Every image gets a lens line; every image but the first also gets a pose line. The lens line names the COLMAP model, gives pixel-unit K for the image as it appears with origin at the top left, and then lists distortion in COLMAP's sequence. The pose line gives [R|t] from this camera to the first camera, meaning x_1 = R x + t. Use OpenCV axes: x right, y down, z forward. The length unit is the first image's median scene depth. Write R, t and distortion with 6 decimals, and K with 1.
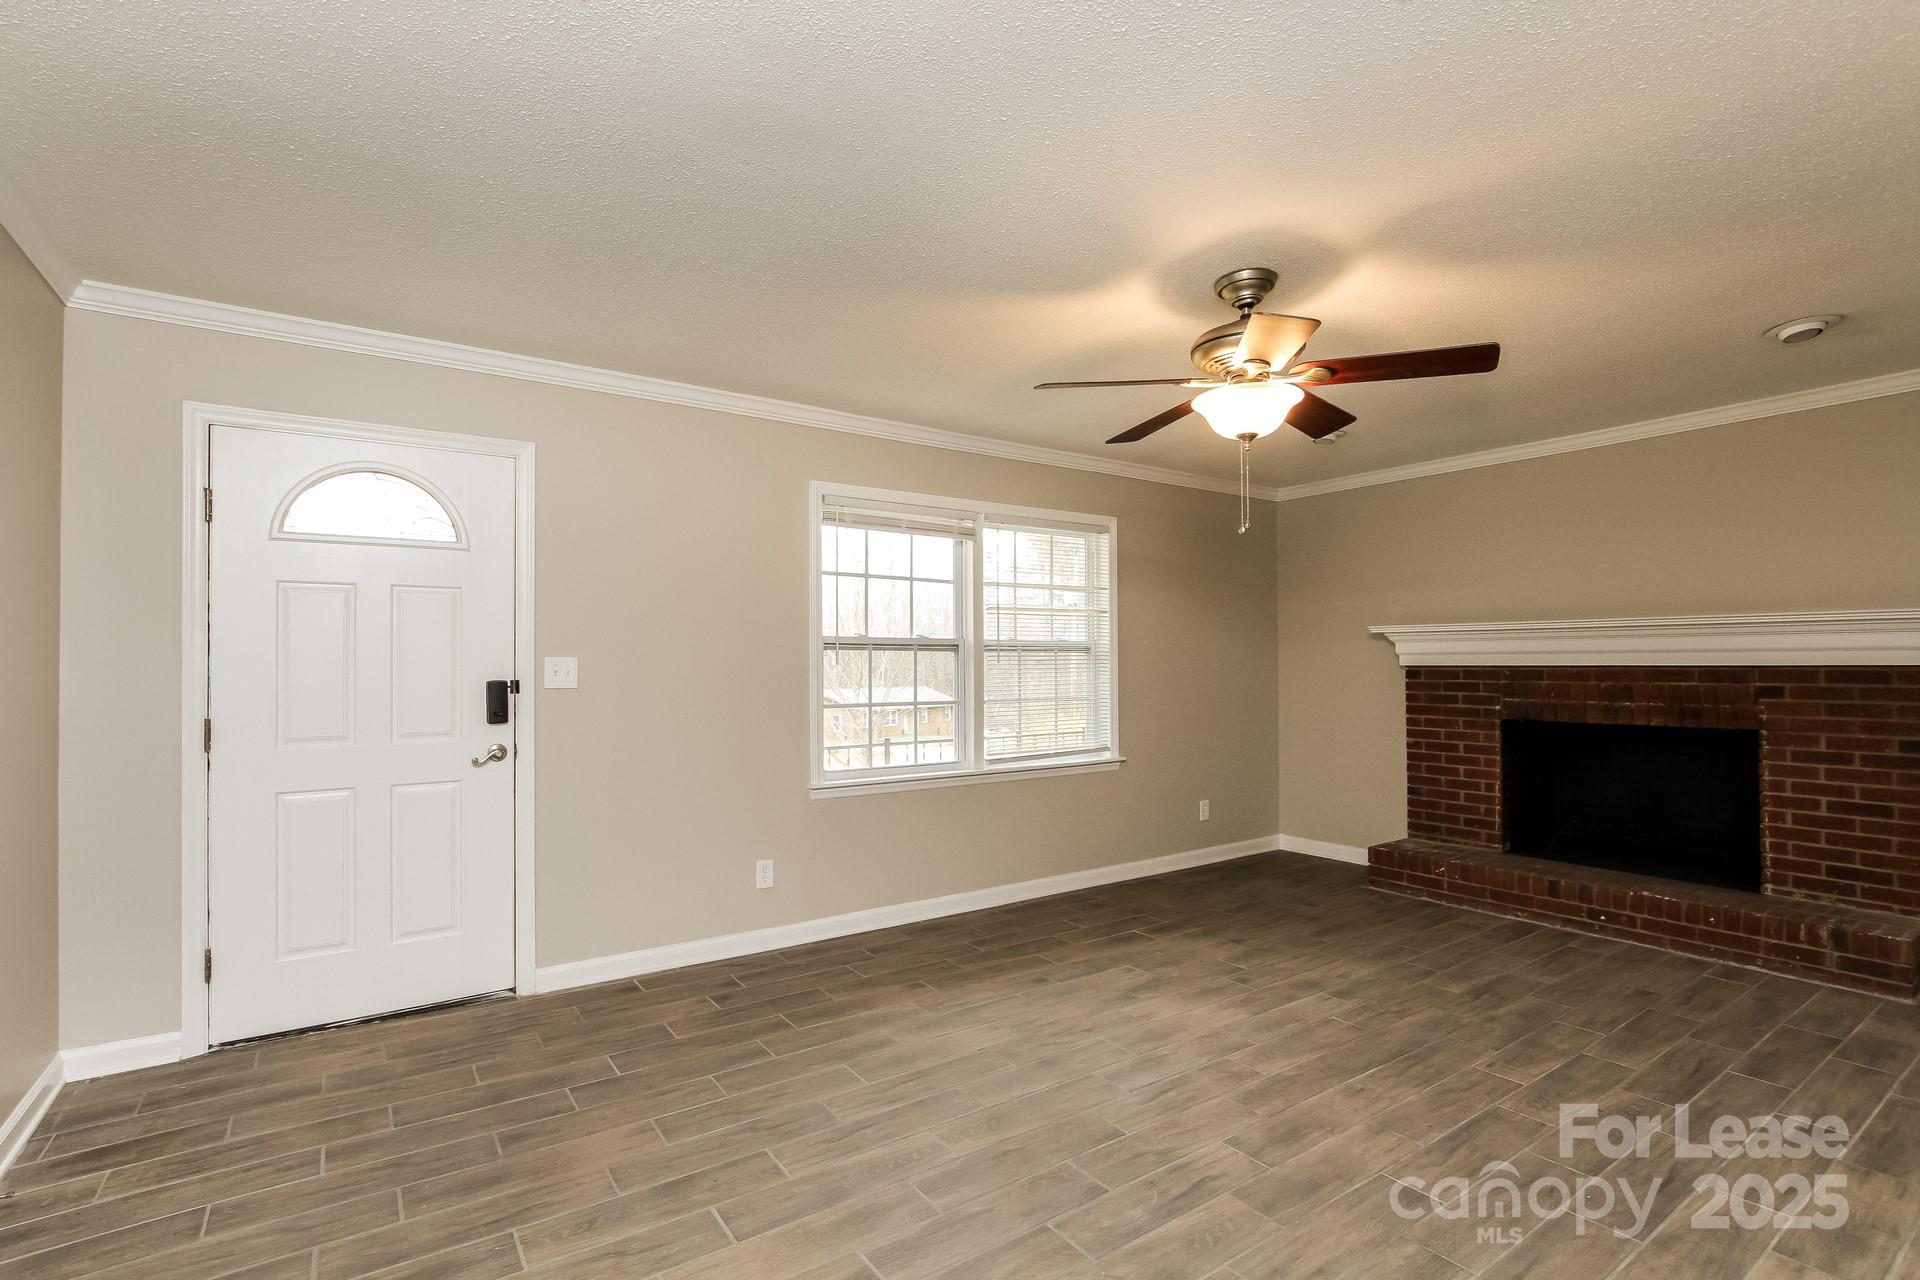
lens RADIAL K [[884.2, 0, 952.6], [0, 884.2, 653.9], [0, 0, 1]] dist [-0.018148, 0.000591]
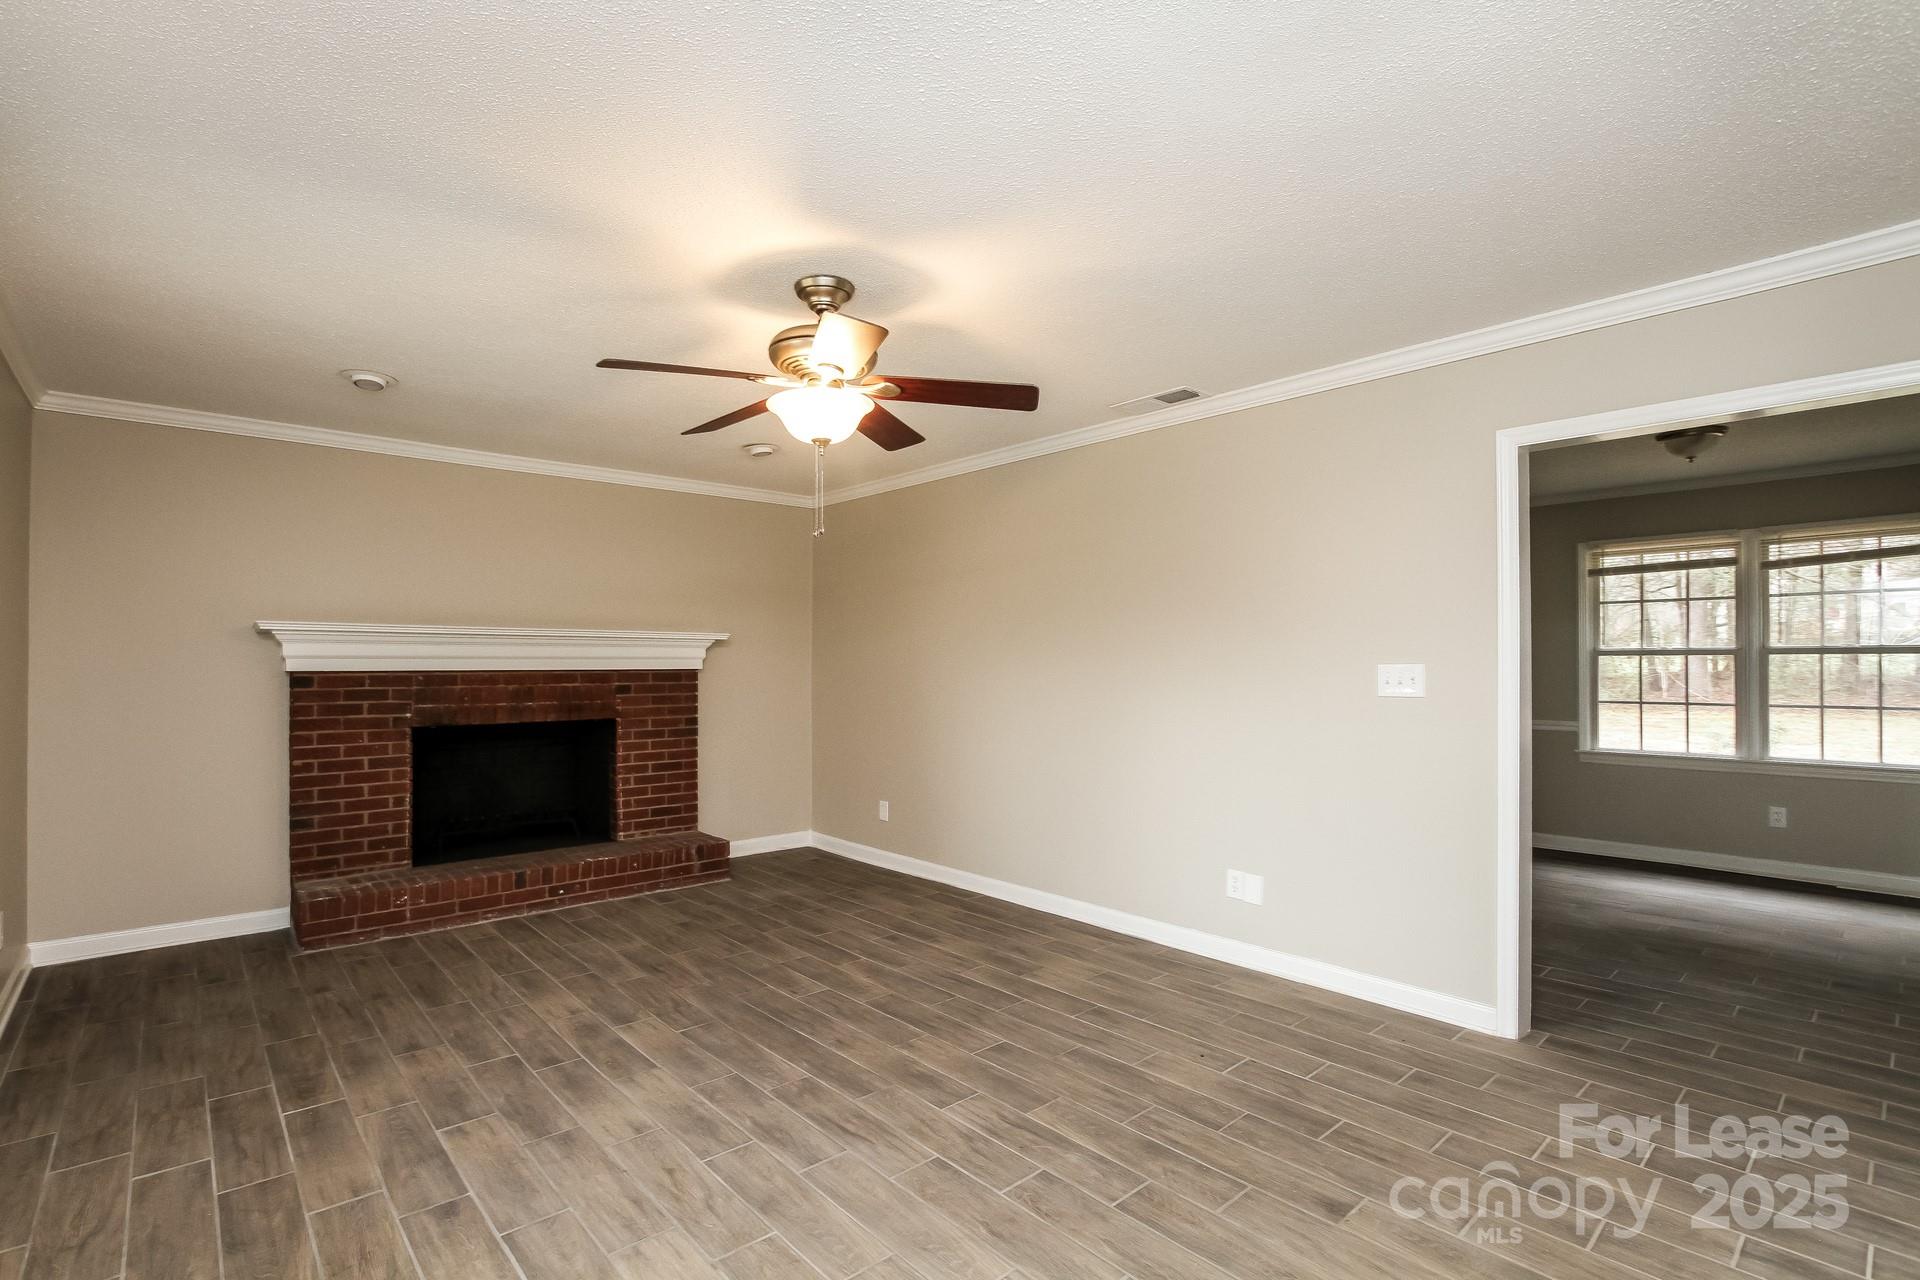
lens RADIAL K [[884.2, 0, 919.2], [0, 884.2, 665.8], [0, 0, 1]] dist [-0.018148, 0.000591]
pose [[-0.100249, 0.000518, 0.994962, -0.444167], [-0.009482, 0.999954, -0.001476, 0.004984], [-0.994917, -0.009582, -0.100239, 0.653648]]
